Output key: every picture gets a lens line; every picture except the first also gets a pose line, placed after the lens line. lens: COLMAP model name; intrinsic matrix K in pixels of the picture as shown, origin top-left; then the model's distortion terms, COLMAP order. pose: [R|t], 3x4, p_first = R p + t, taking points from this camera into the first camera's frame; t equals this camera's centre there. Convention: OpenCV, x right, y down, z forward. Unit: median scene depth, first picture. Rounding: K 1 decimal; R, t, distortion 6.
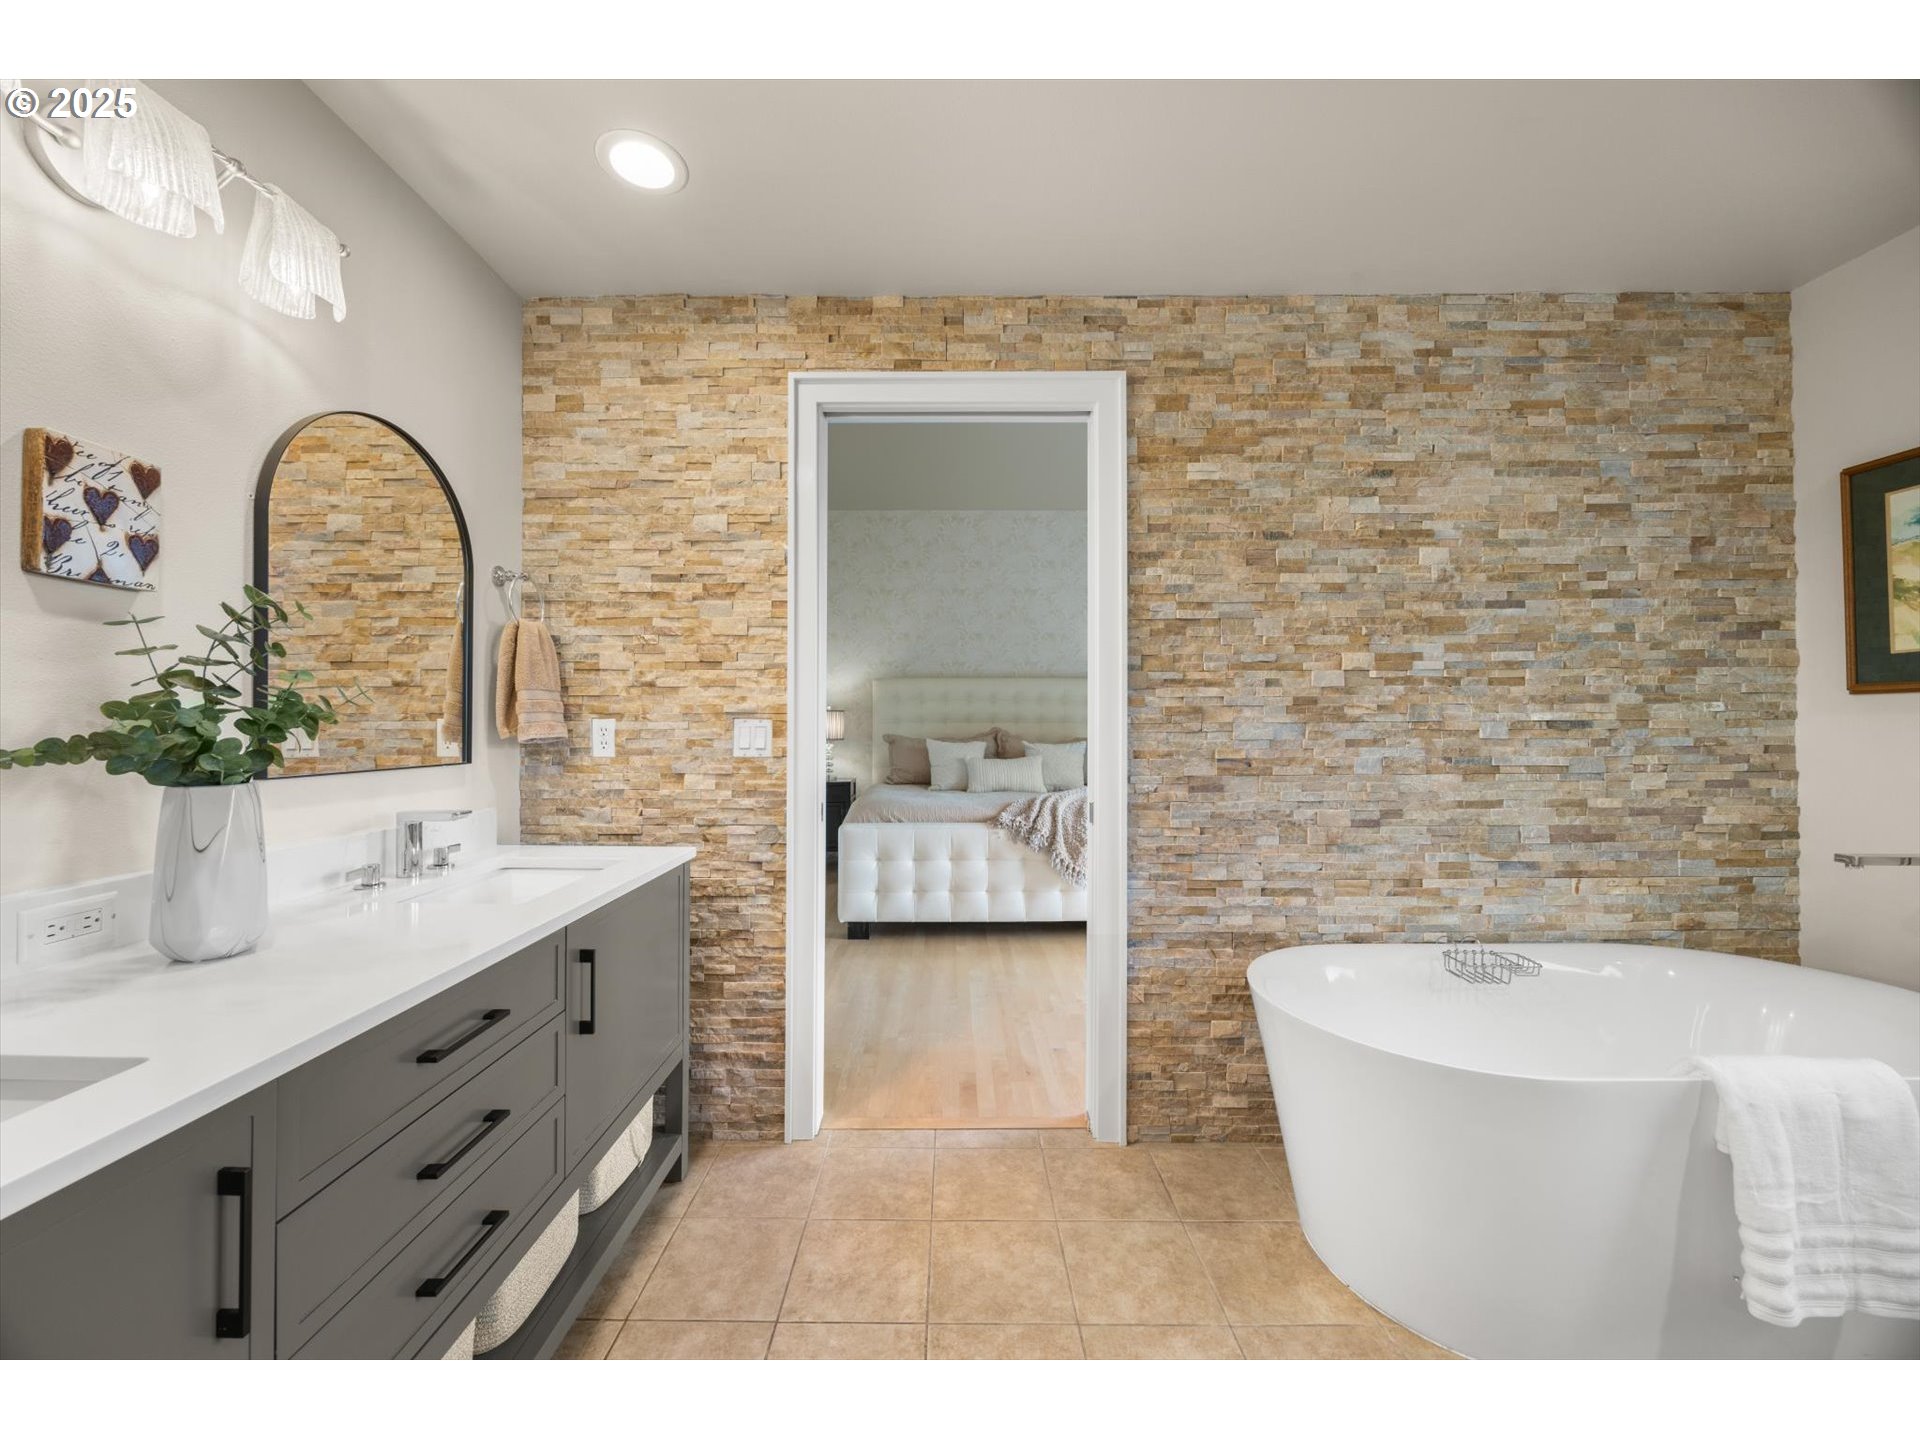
lens RADIAL K [[771.3, 0, 951.9], [0, 771.3, 713.8], [0, 0, 1]] dist [0.001898, 0.000031]
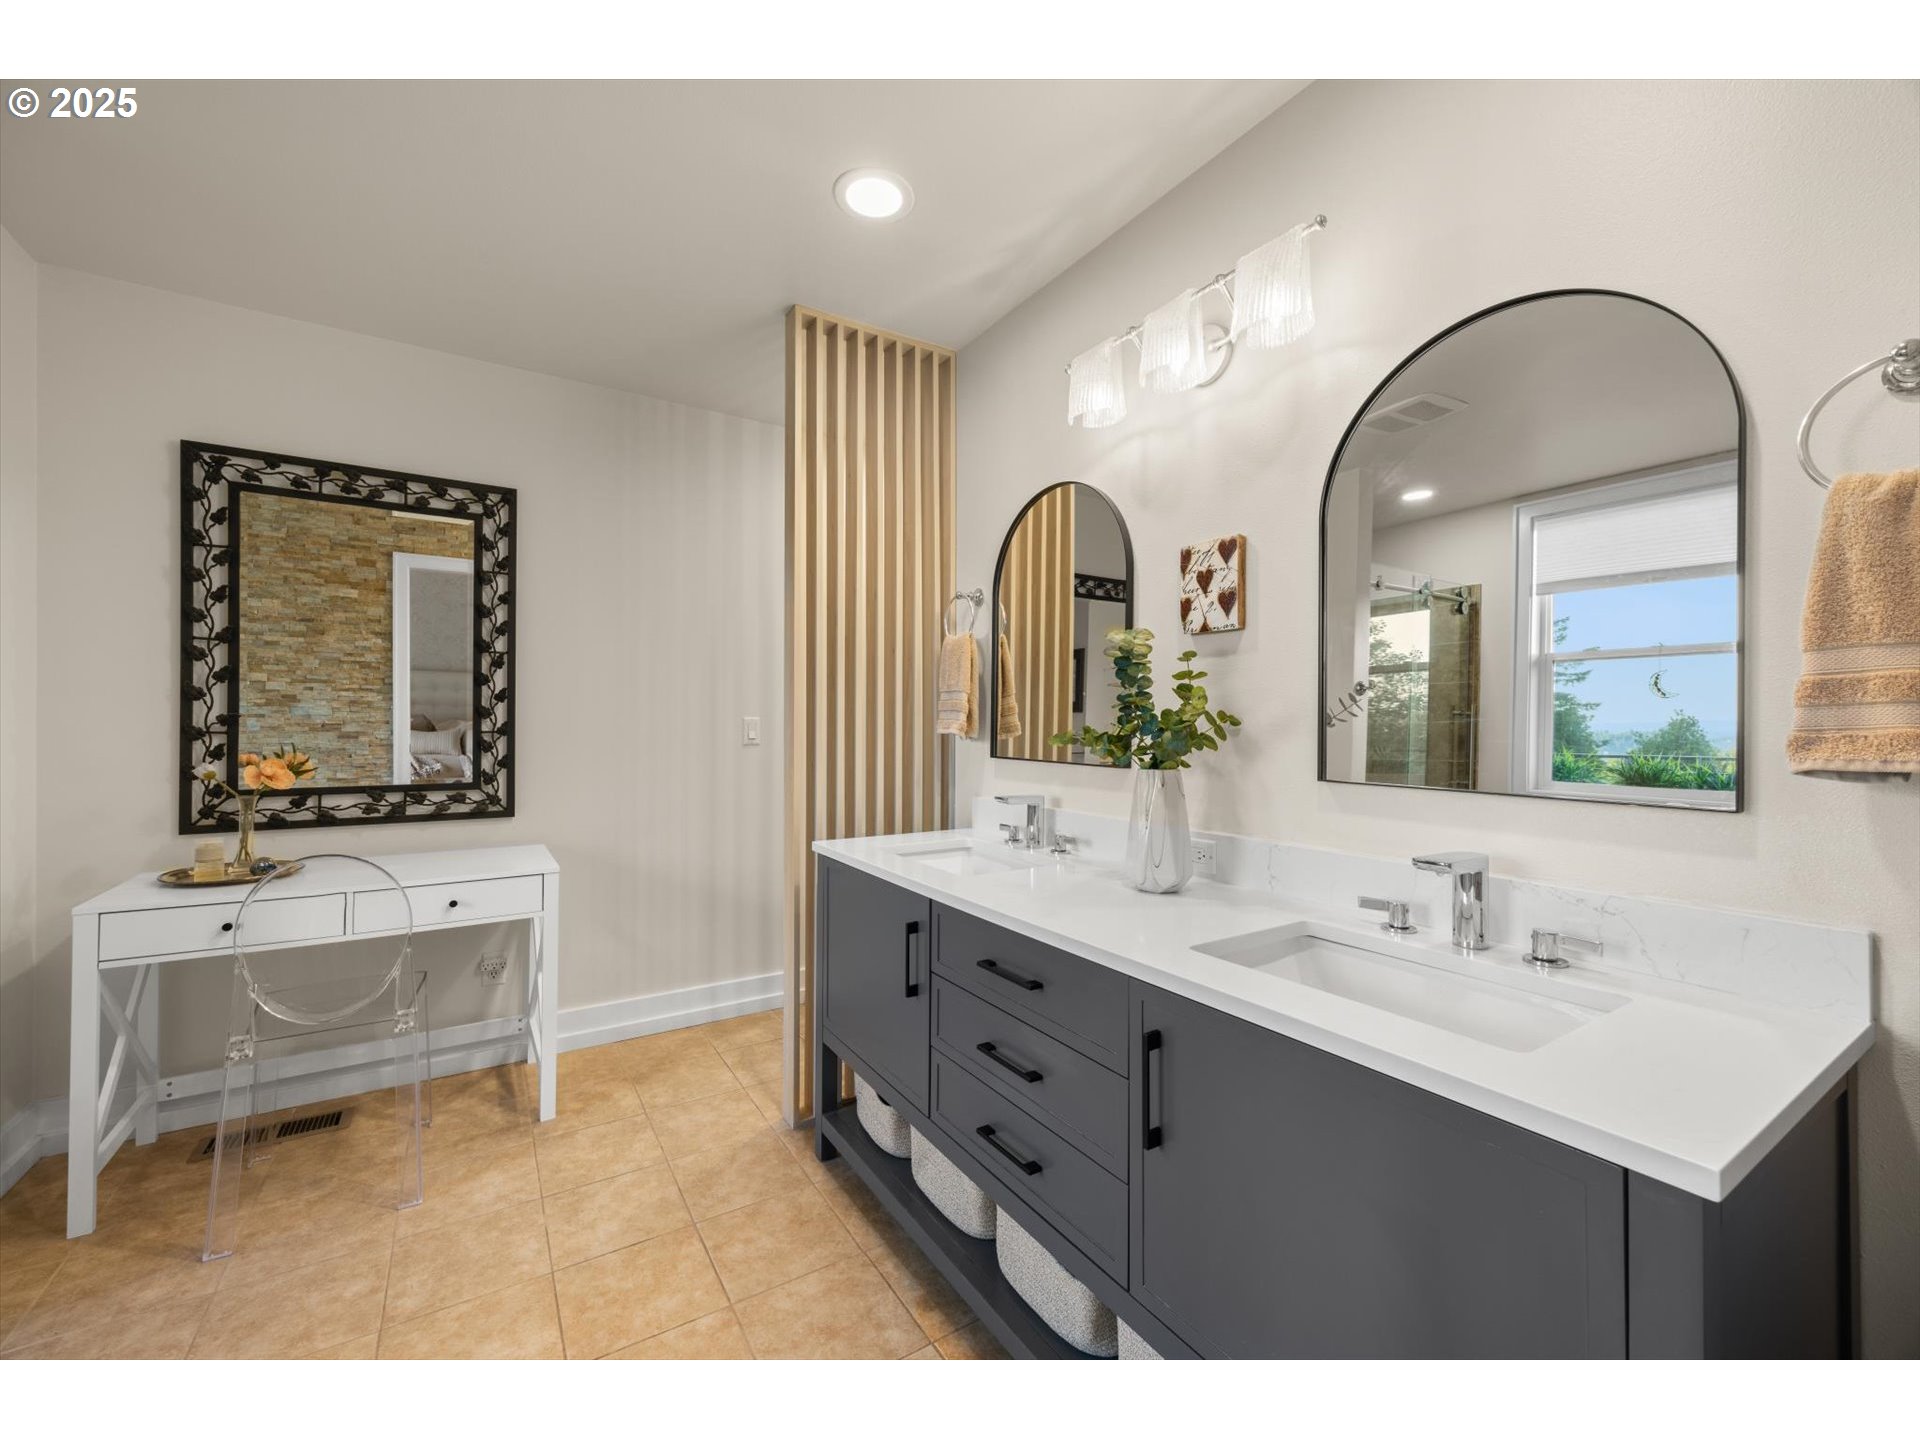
lens RADIAL K [[771.3, 0, 954.3], [0, 771.3, 724.6], [0, 0, 1]] dist [0.001898, 0.000031]
pose [[-0.851099, -0.006491, -0.524966, 0.099506], [-0.004099, 0.999975, -0.005719, 0.020716], [0.524990, -0.002716, -0.851104, 2.019092]]
